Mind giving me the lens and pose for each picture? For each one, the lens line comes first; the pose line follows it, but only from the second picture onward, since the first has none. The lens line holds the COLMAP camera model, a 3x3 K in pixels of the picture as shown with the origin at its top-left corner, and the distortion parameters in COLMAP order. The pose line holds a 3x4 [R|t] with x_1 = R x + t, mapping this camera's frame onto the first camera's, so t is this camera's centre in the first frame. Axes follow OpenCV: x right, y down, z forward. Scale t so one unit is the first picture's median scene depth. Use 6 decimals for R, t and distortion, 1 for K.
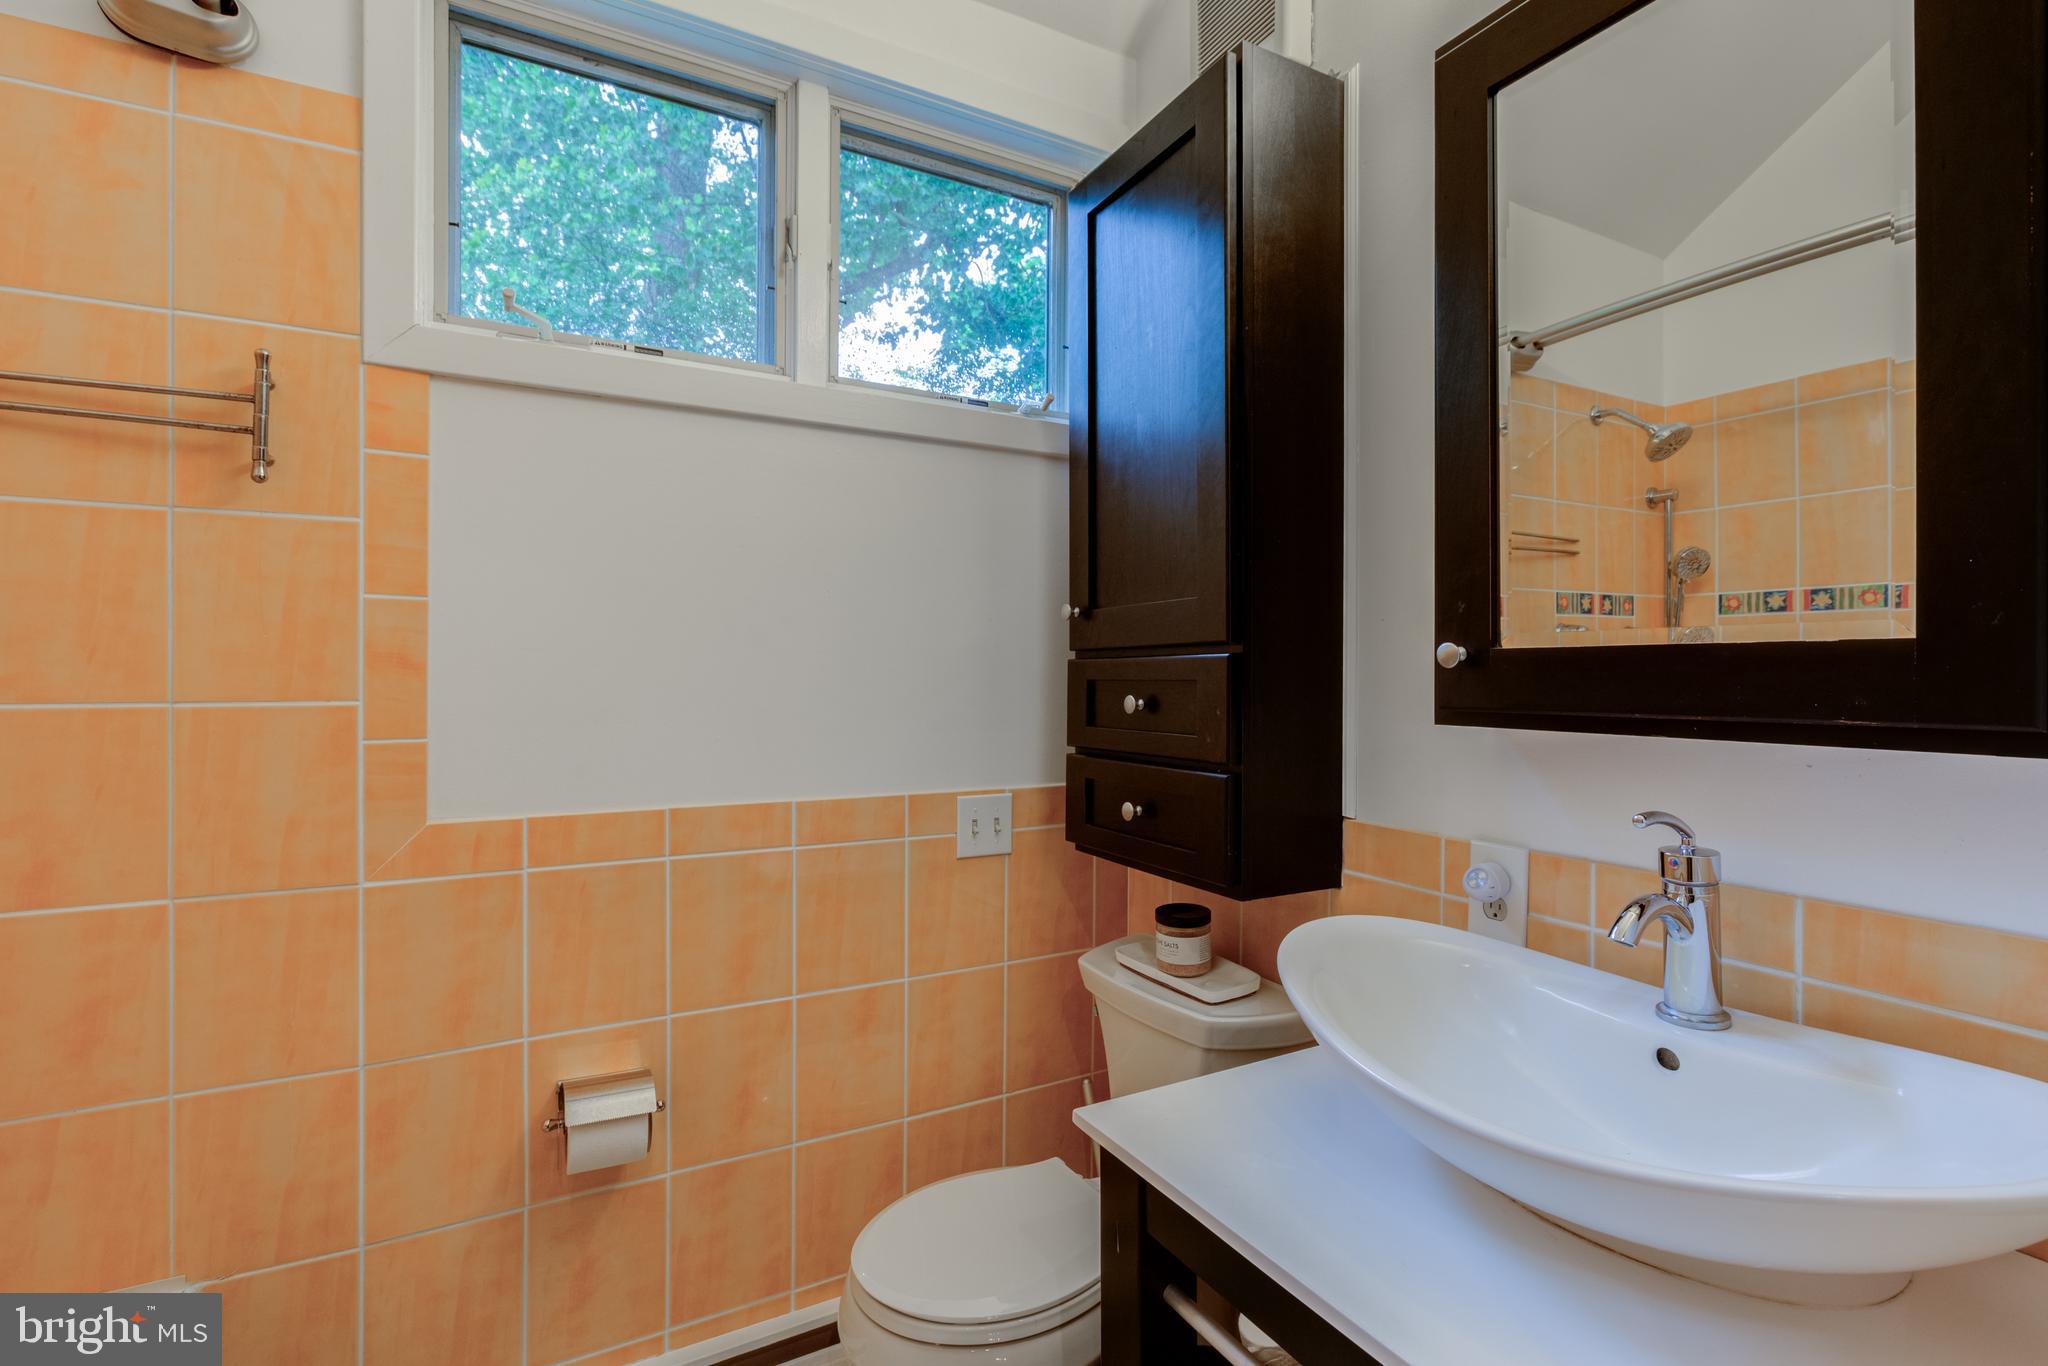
lens RADIAL K [[961.1, 0, 1024.0], [0, 961.1, 683.0], [0, 0, 1]] dist [-0.003691, 0.005702]
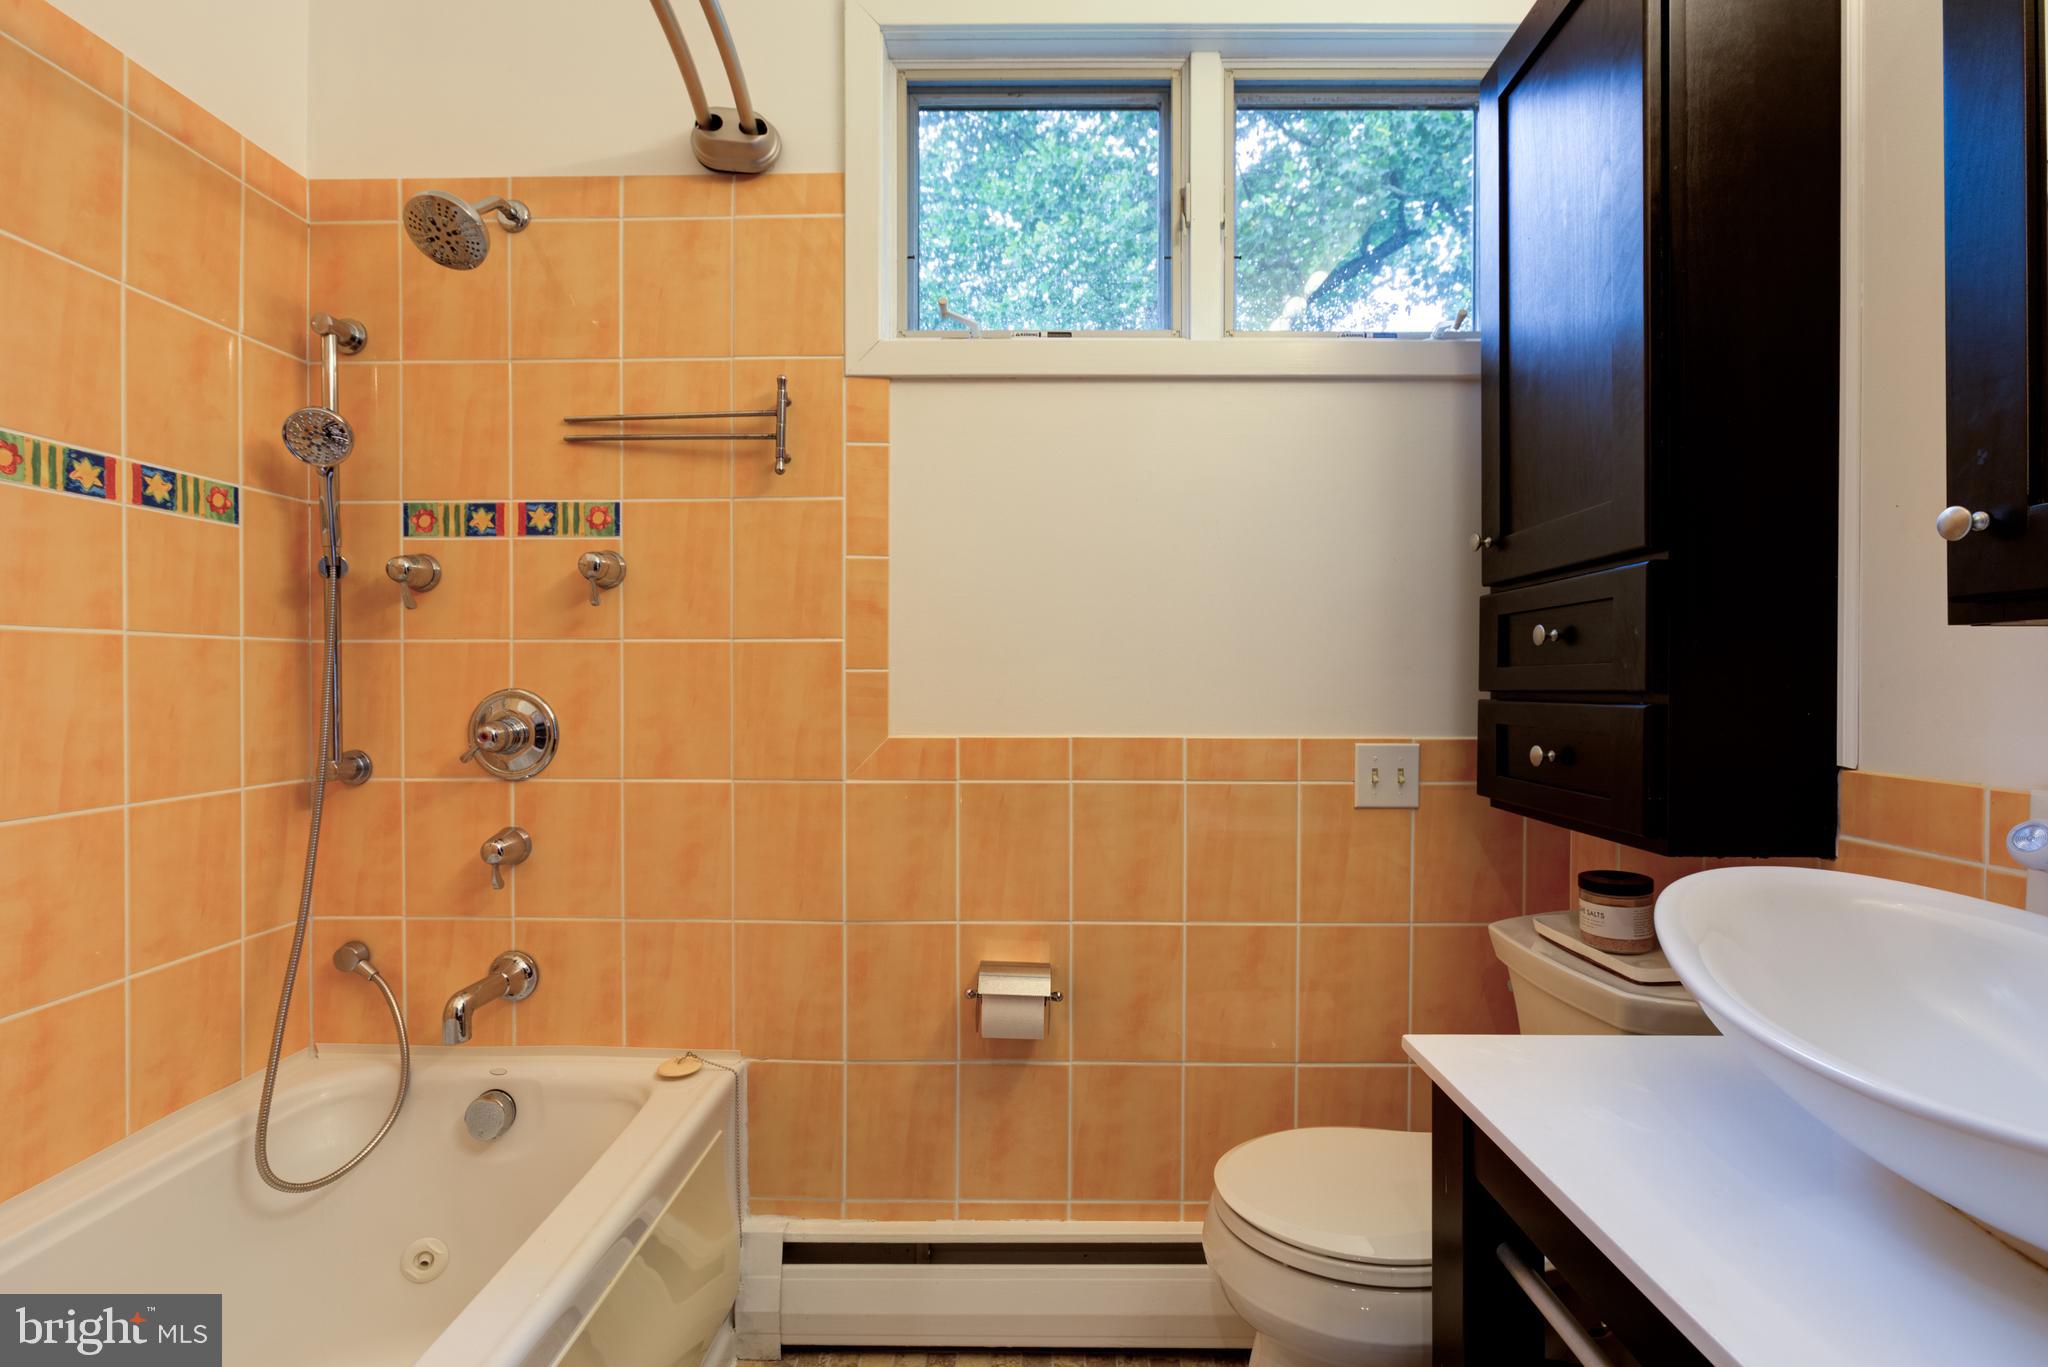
lens RADIAL K [[942.3, 0, 1024.0], [0, 942.3, 683.5], [0, 0, 1]] dist [-0.002187, 0.000073]
pose [[0.871746, 0.001633, -0.489955, 0.126334], [-0.001610, 0.999999, 0.000469, 0.069935], [0.489955, 0.000380, 0.871748, 0.012650]]
